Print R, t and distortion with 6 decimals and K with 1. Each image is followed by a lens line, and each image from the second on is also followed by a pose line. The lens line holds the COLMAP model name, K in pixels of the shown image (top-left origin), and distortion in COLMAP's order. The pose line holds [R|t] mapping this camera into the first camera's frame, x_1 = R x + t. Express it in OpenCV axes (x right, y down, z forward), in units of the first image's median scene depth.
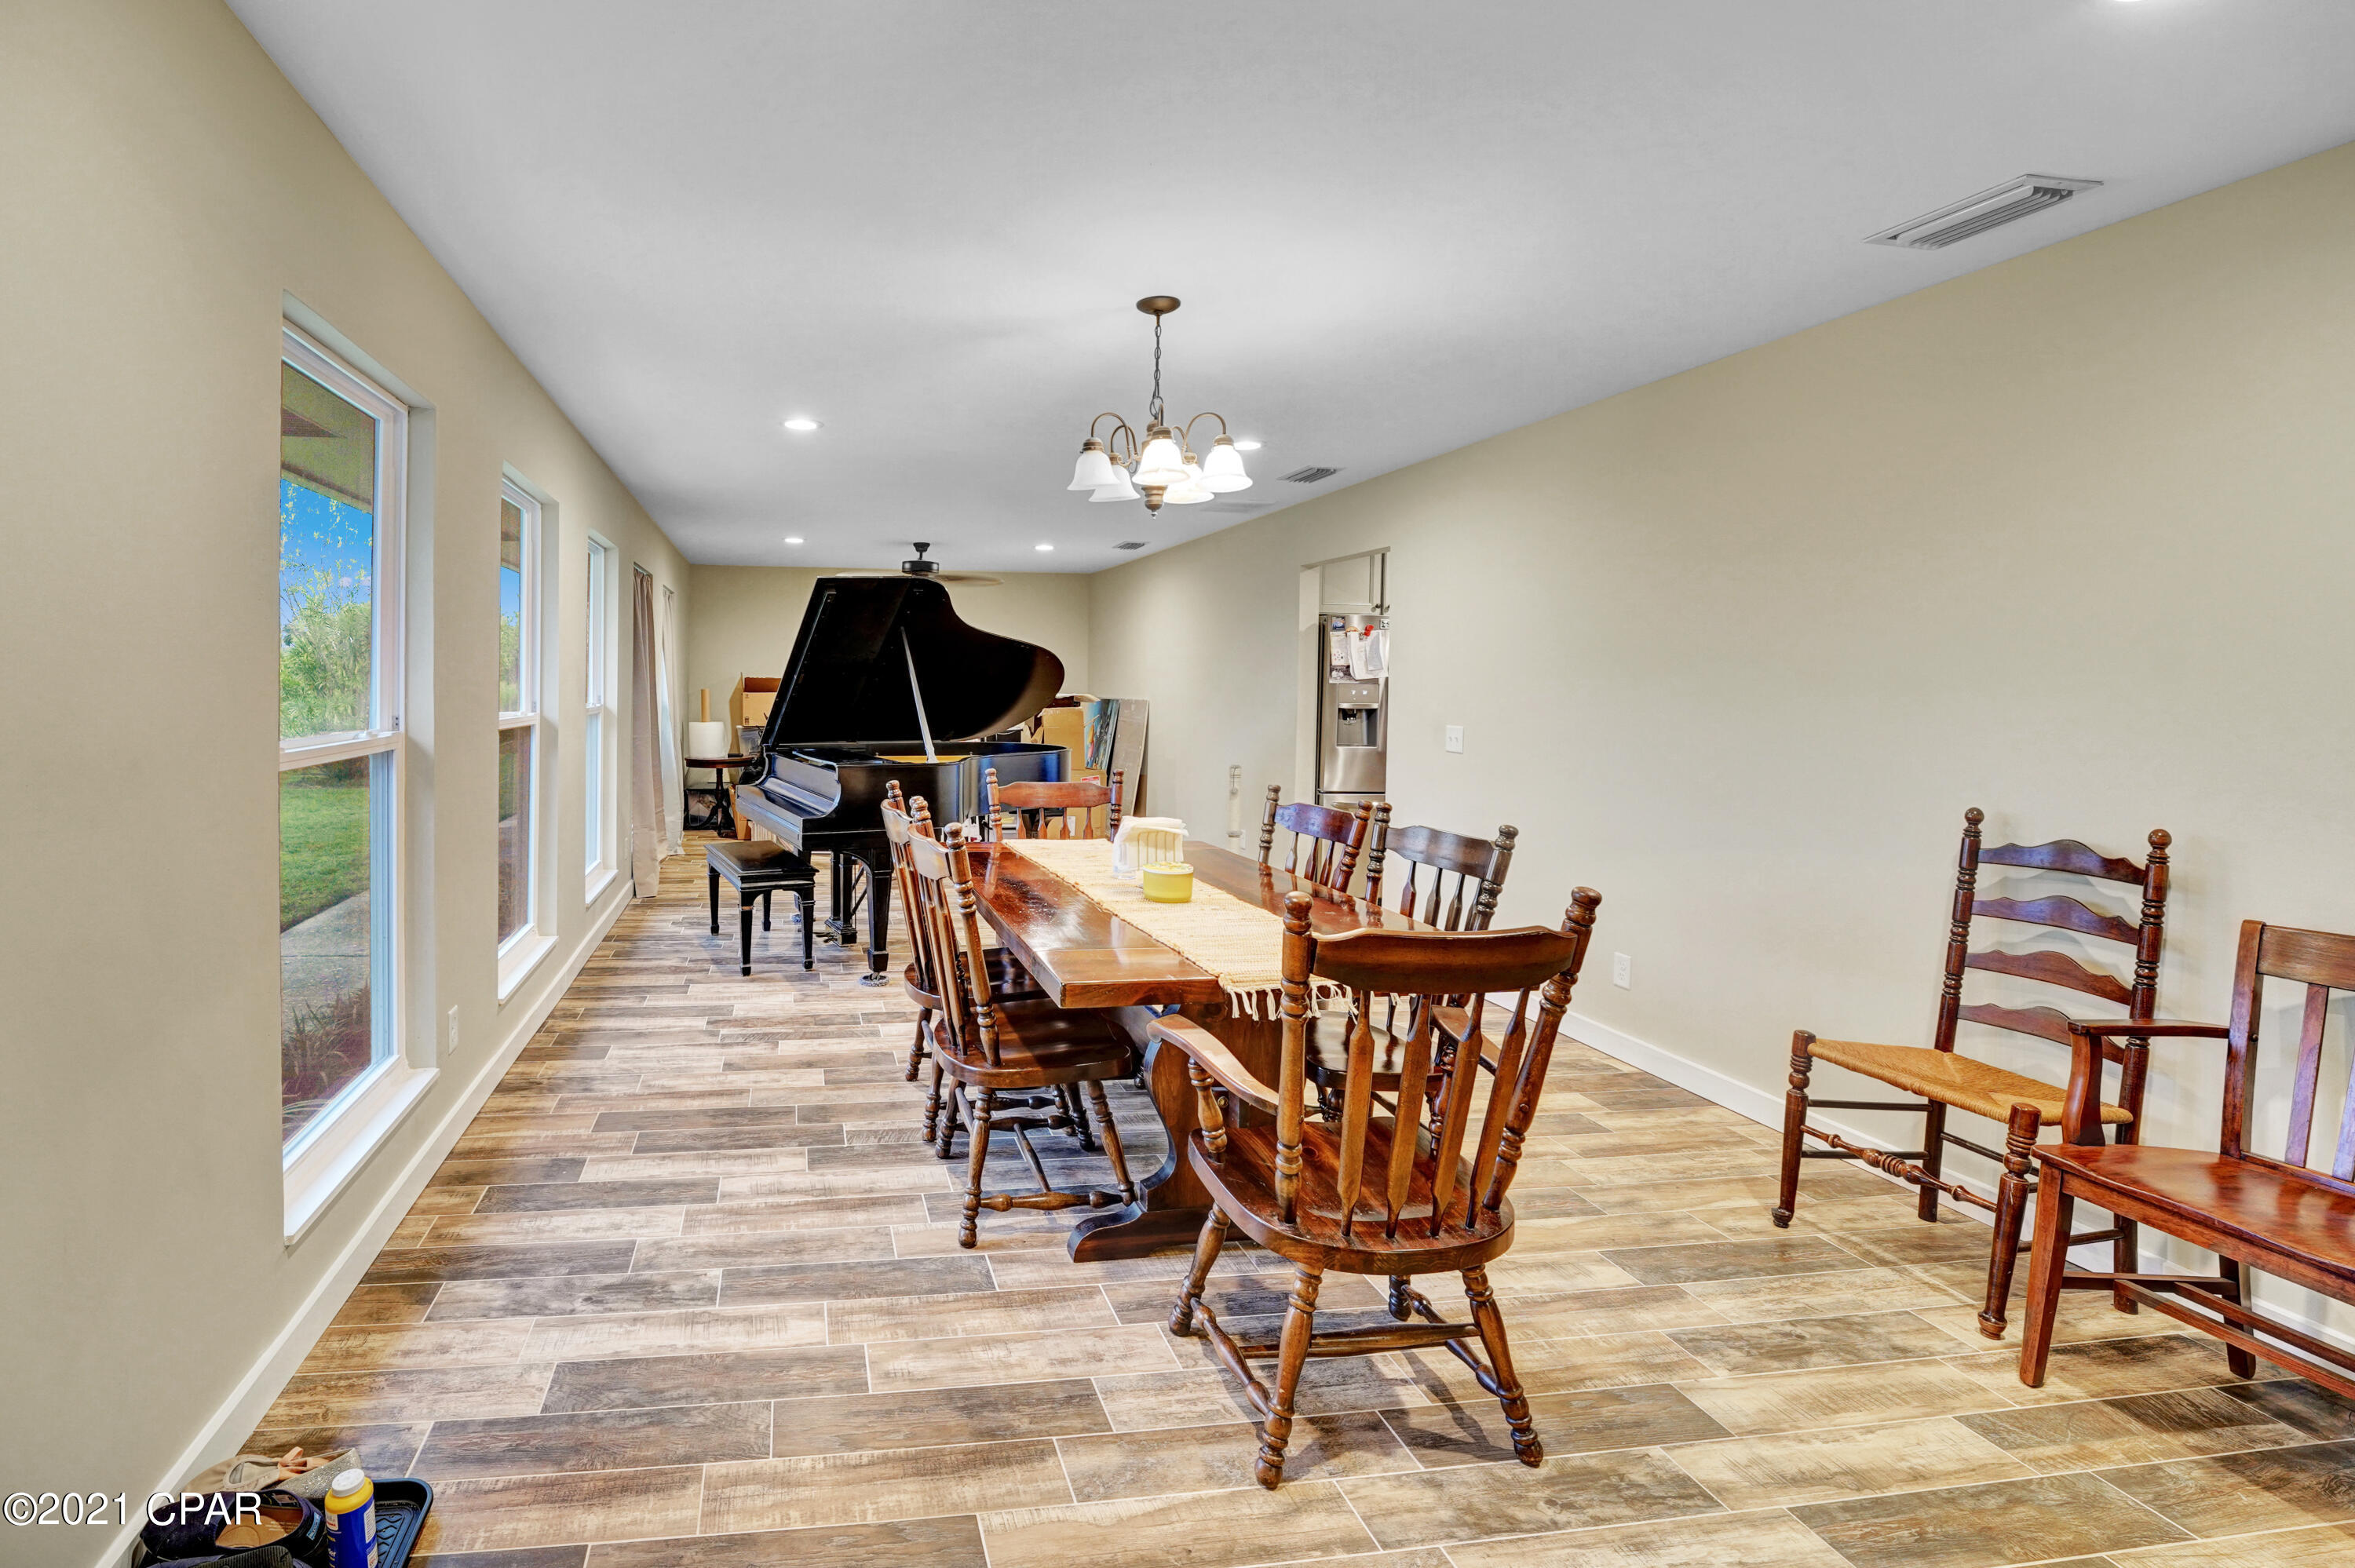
lens RADIAL K [[1013.6, 0, 1119.0], [0, 1013.6, 717.8], [0, 0, 1]] dist [-0.024299, 0.003159]
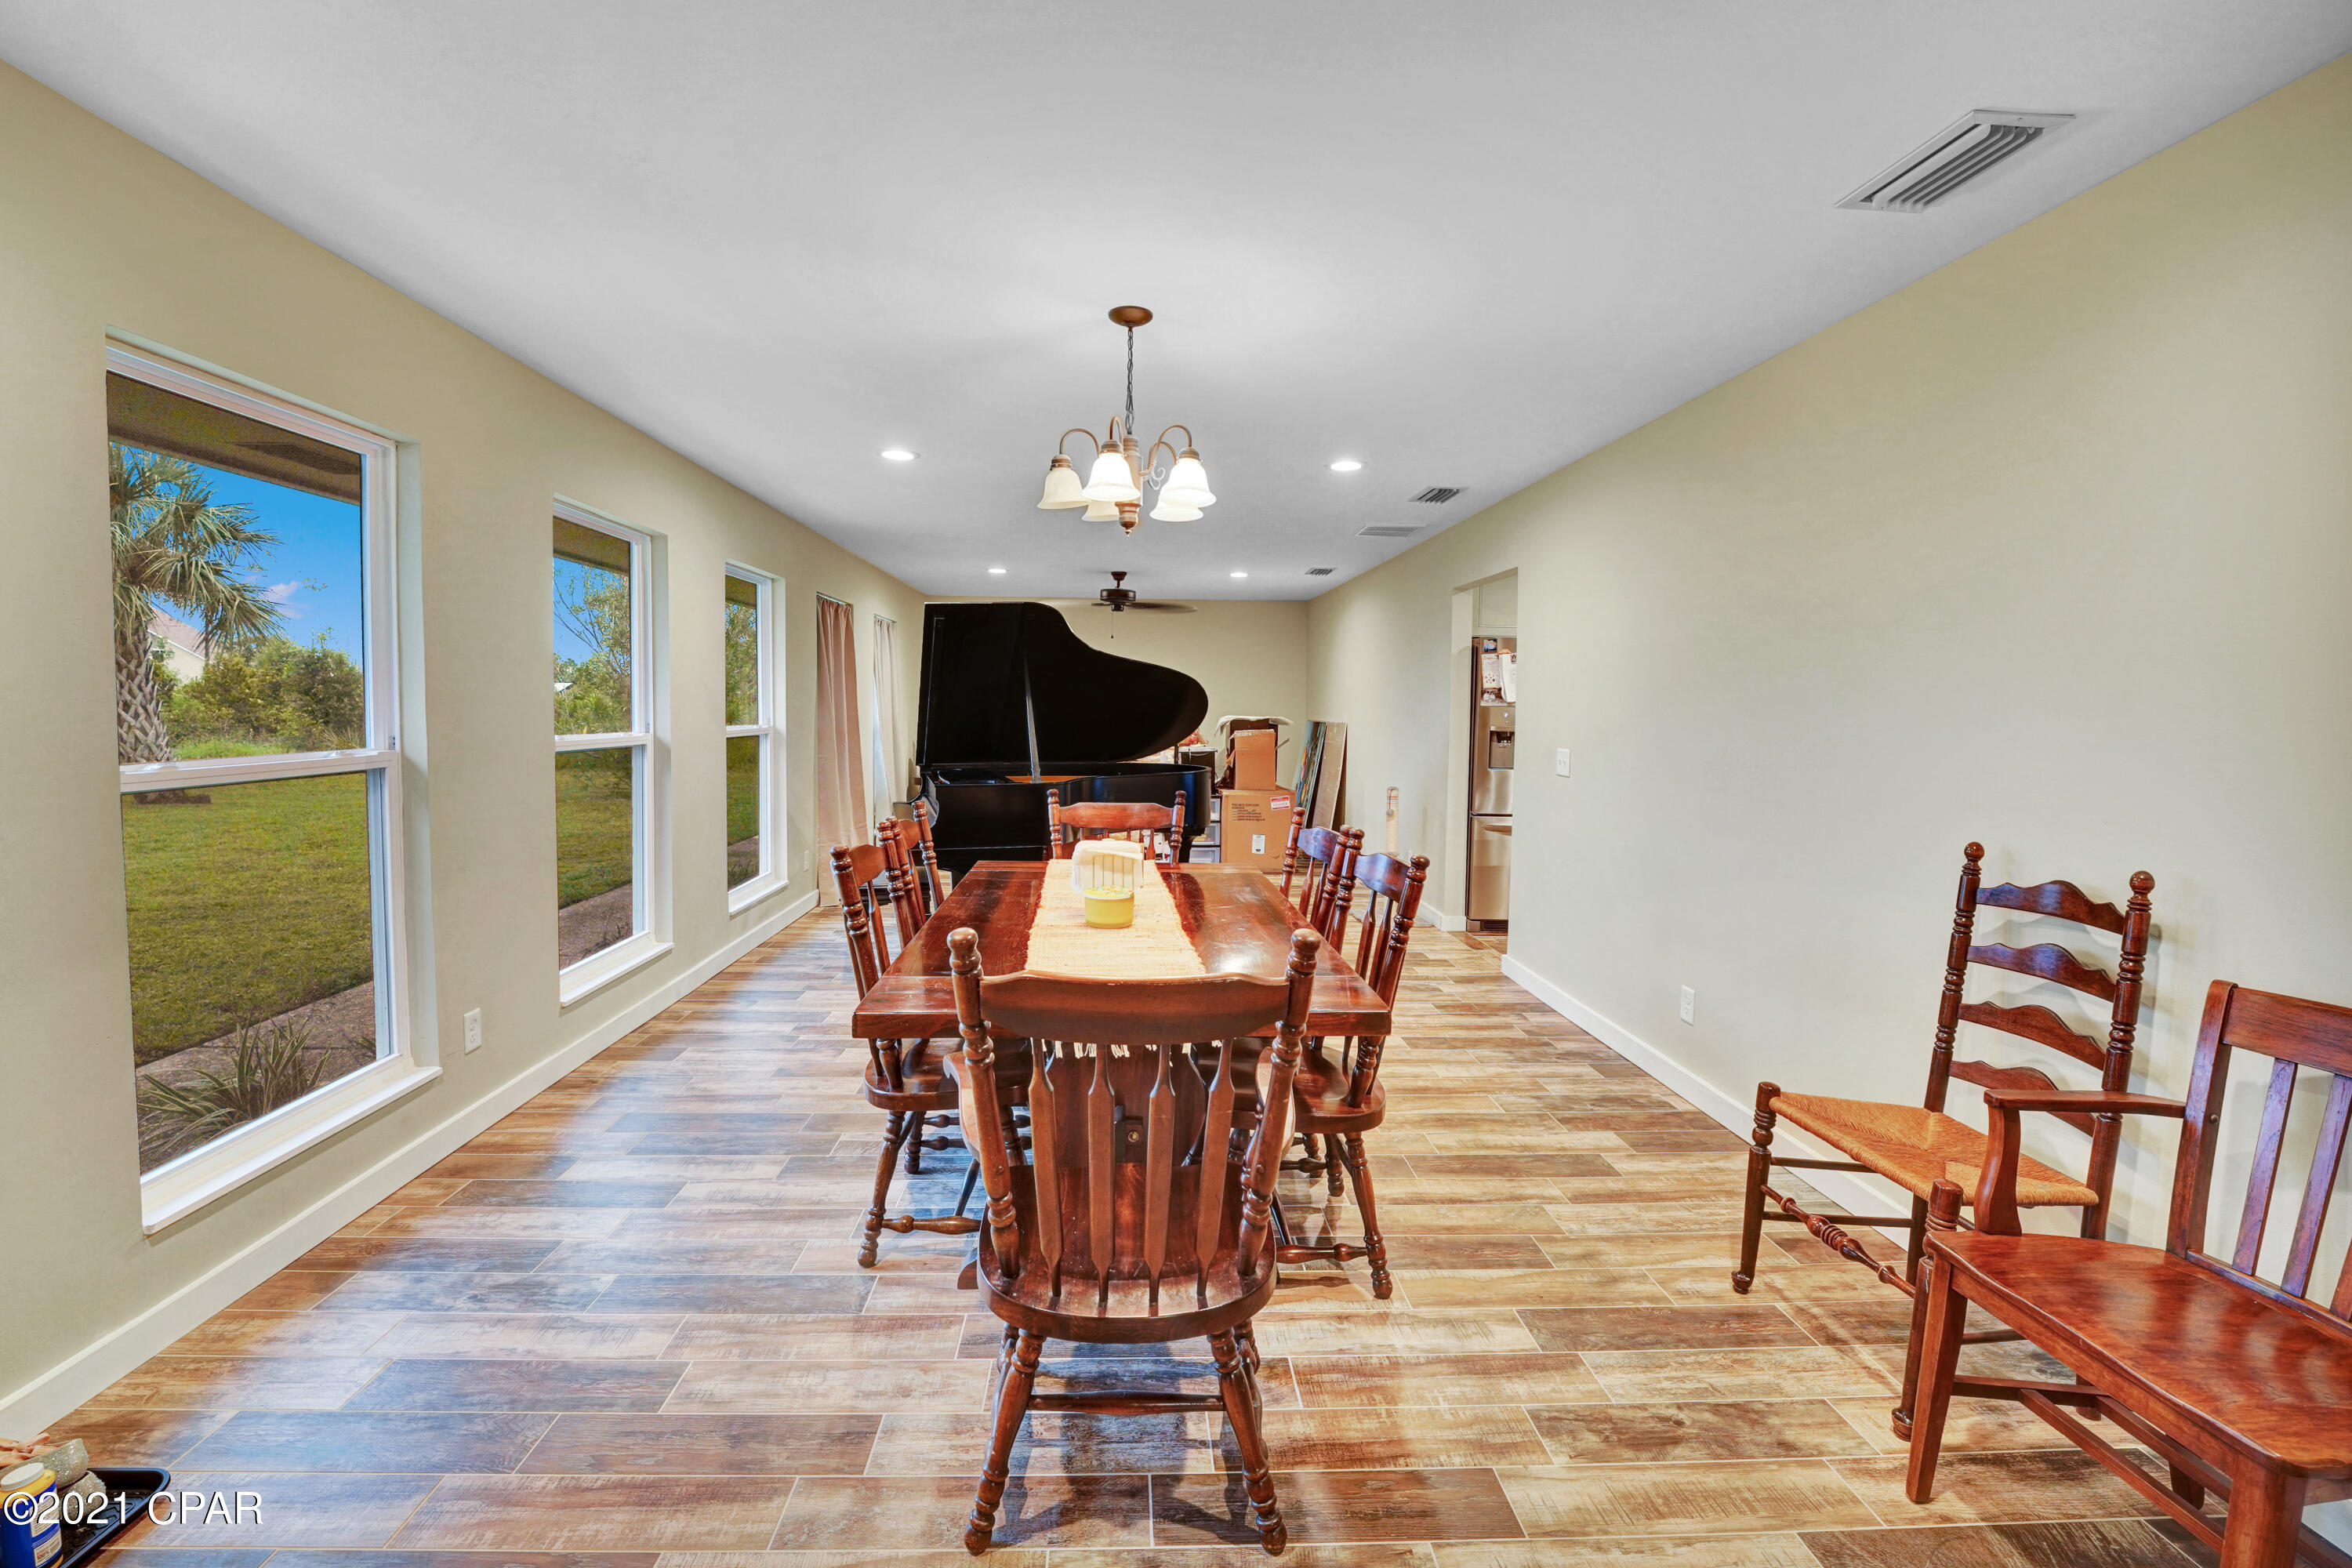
lens RADIAL K [[985.9, 0, 1184.7], [0, 985.9, 761.6], [0, 0, 1]] dist [-0.030162, 0.004518]
pose [[0.995221, 0.004536, -0.097545, 0.251430], [-0.002380, 0.999750, 0.022218, 0.000308], [0.097621, -0.021879, 0.994983, 0.072029]]
